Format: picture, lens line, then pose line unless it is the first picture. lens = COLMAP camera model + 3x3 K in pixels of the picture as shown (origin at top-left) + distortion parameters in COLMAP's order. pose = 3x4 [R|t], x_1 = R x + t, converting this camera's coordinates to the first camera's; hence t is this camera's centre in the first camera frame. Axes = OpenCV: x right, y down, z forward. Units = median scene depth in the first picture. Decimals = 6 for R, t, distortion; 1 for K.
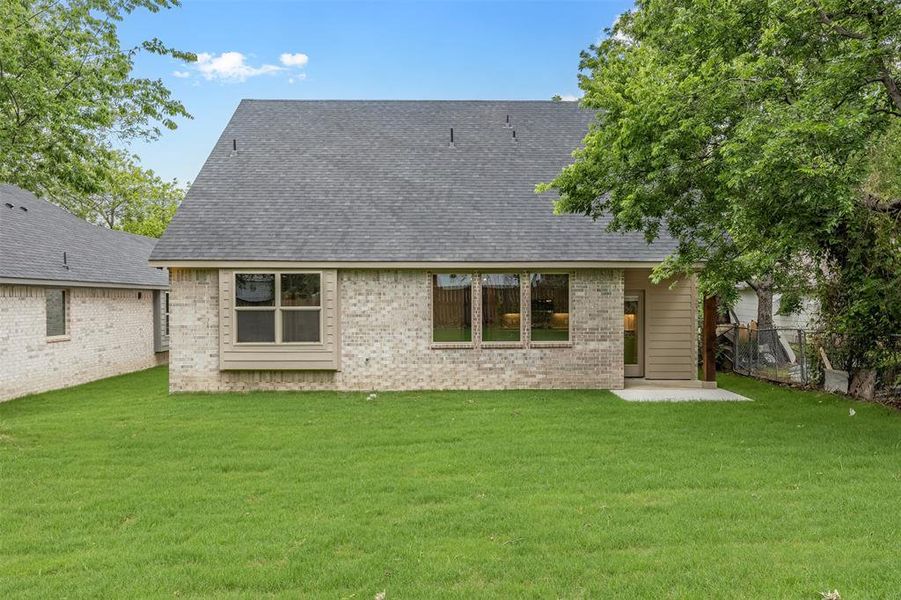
lens RADIAL K [[393.9, 0, 450.5], [0, 393.9, 300.0], [0, 0, 1]] dist [0.000267, -0.000032]
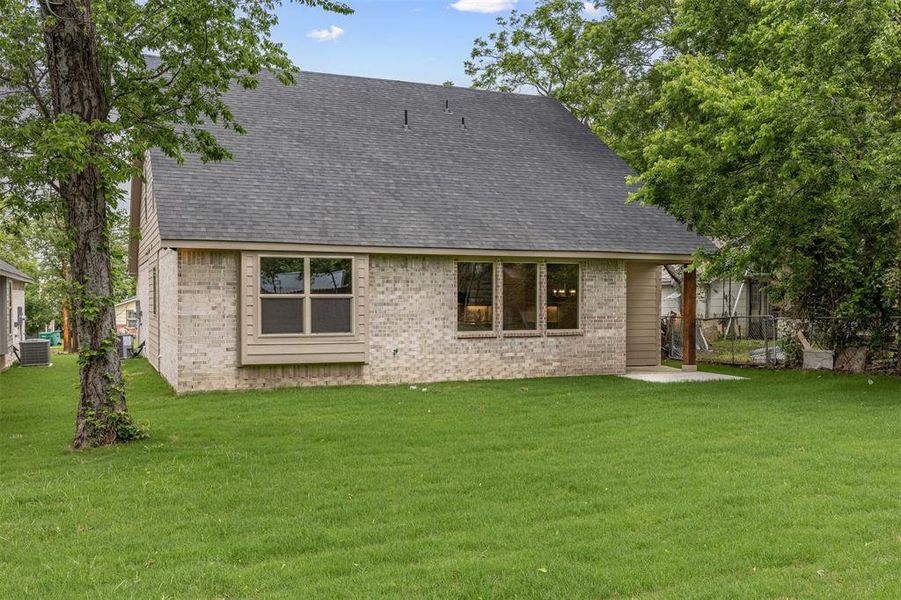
lens RADIAL K [[412.5, 0, 455.0], [0, 412.5, 293.4], [0, 0, 1]] dist [0.001130, 0.000082]
pose [[0.983320, 0.002834, 0.181860, -0.250554], [-0.003477, 0.999989, 0.003218, 0.009829], [-0.181849, -0.003796, 0.983319, 0.000072]]
